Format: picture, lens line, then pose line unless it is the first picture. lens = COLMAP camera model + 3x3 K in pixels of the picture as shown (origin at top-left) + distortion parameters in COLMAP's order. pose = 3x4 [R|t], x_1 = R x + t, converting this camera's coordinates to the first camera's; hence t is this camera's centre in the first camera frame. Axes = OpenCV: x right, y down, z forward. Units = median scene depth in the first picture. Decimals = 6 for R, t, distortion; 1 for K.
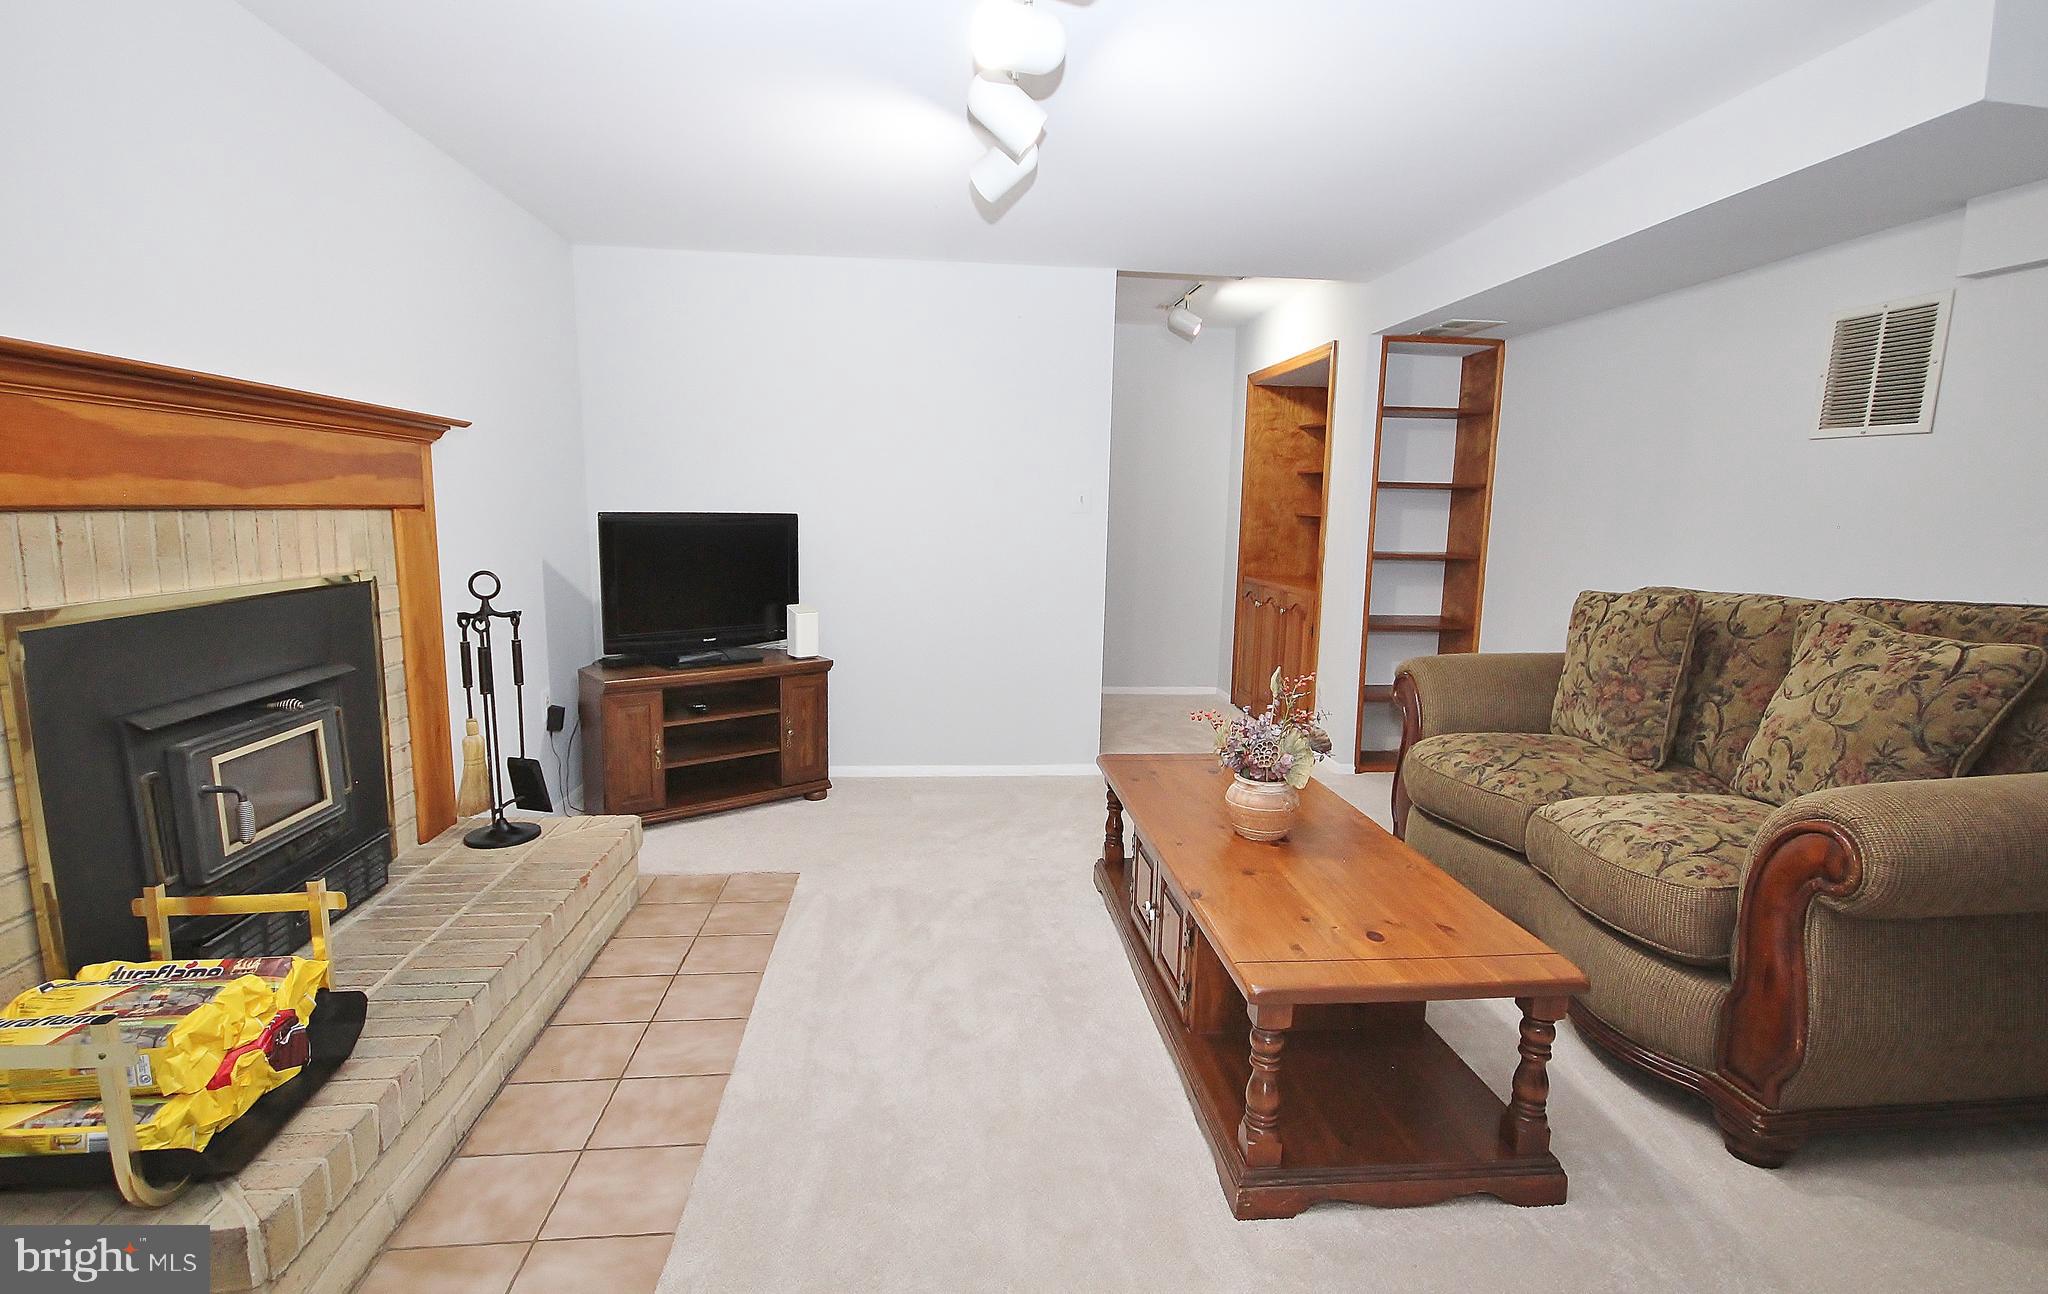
lens RADIAL K [[988.2, 0, 1033.0], [0, 988.2, 656.0], [0, 0, 1]] dist [-0.004855, -0.001585]
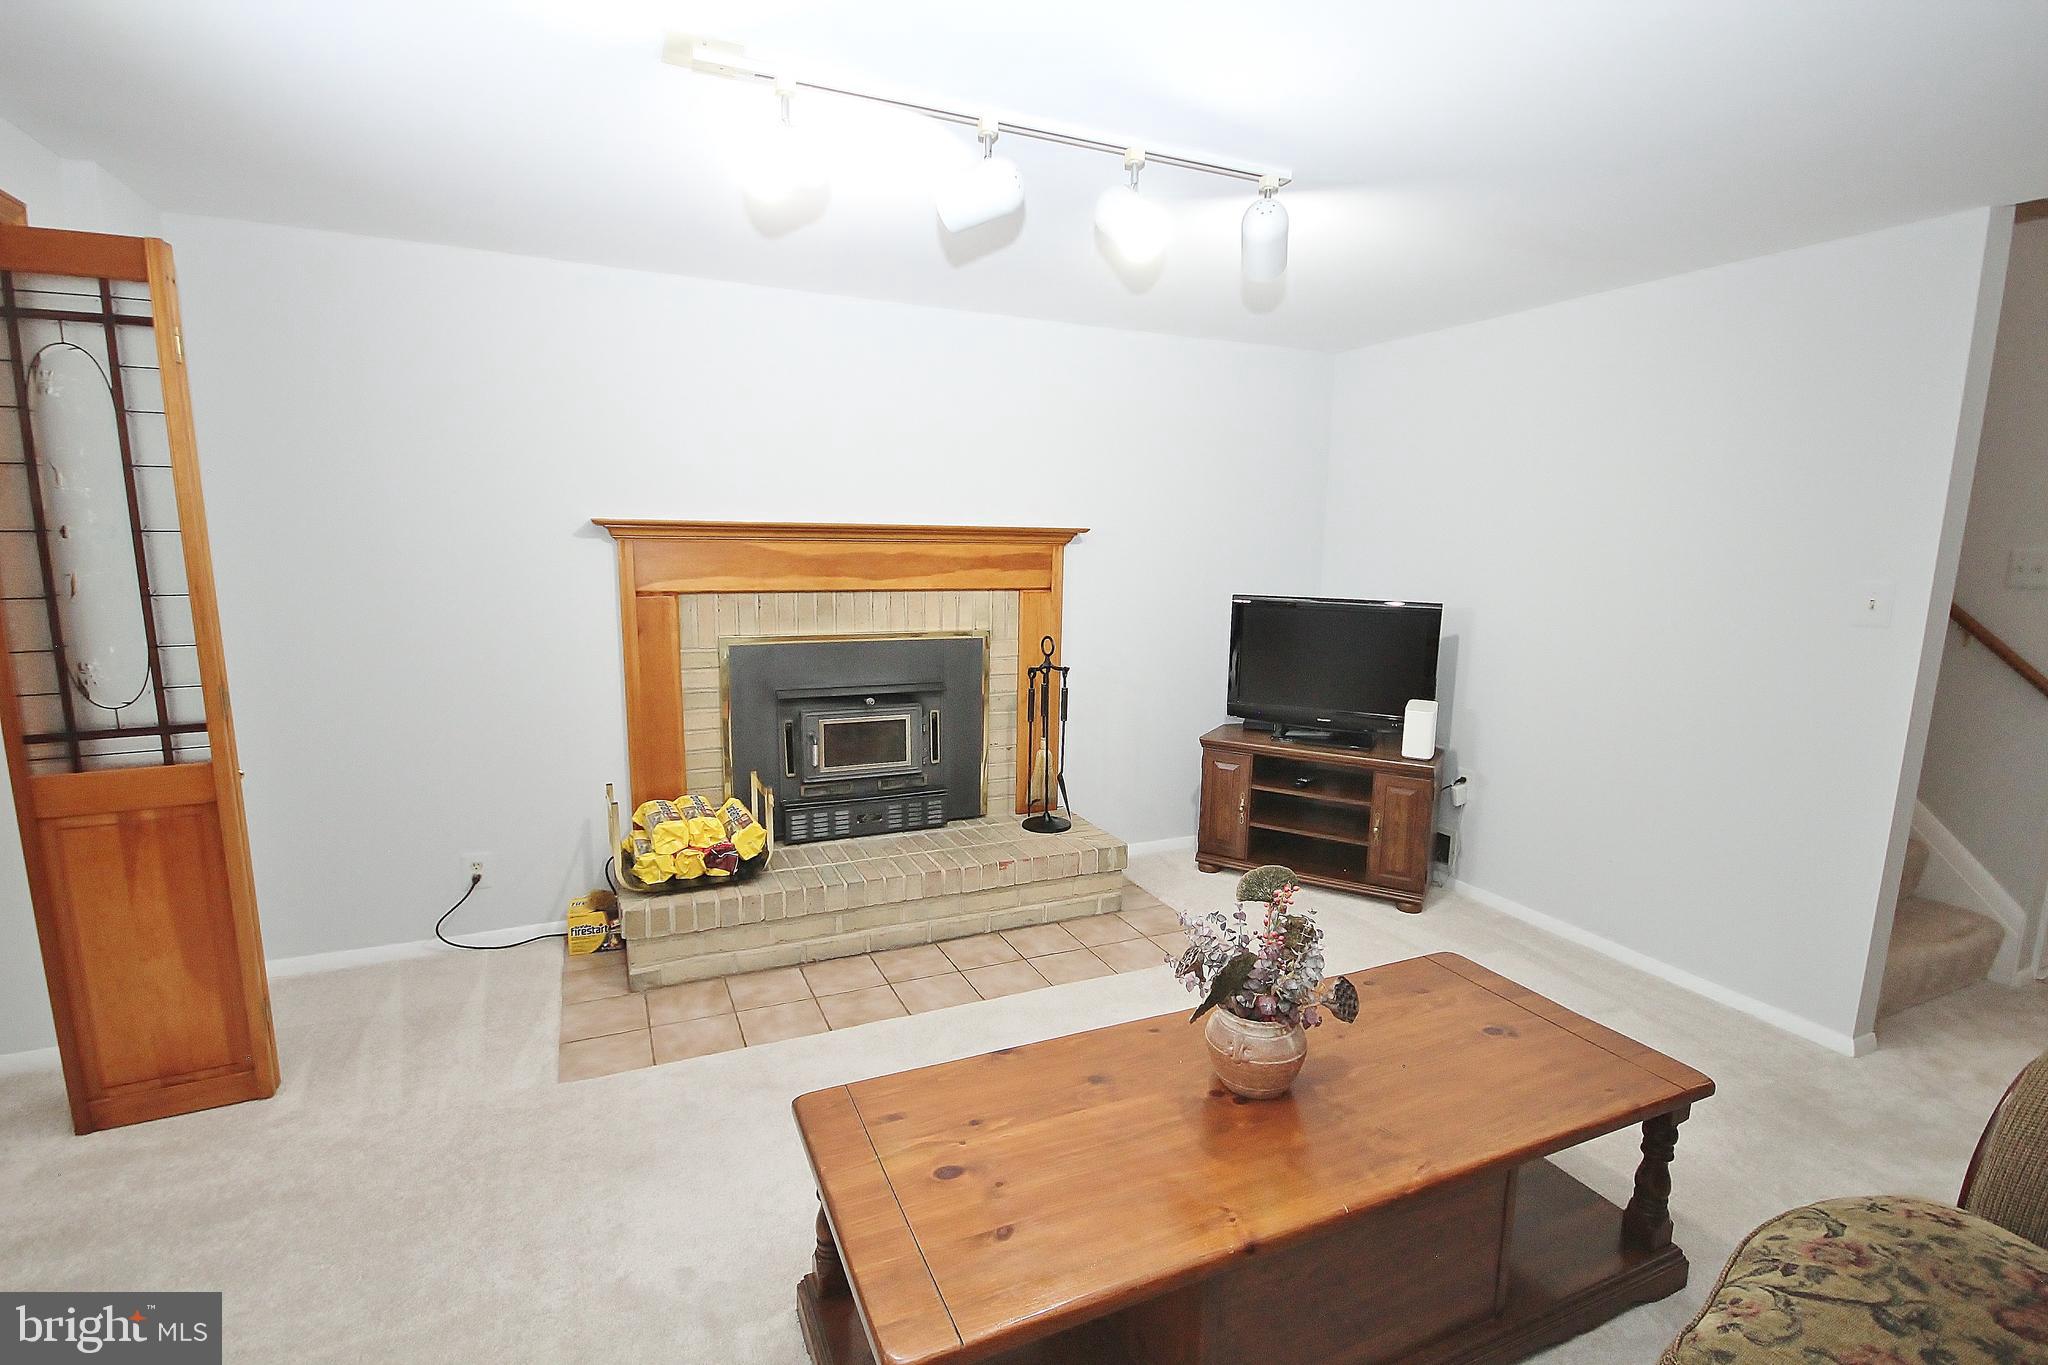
lens RADIAL K [[971.2, 0, 1039.3], [0, 971.2, 683.3], [0, 0, 1]] dist [-0.003290, -0.000184]
pose [[0.318688, 0.134737, -0.938234, 0.833283], [-0.153887, 0.984068, 0.089049, -0.156519], [0.935284, 0.116003, 0.334345, 0.582510]]
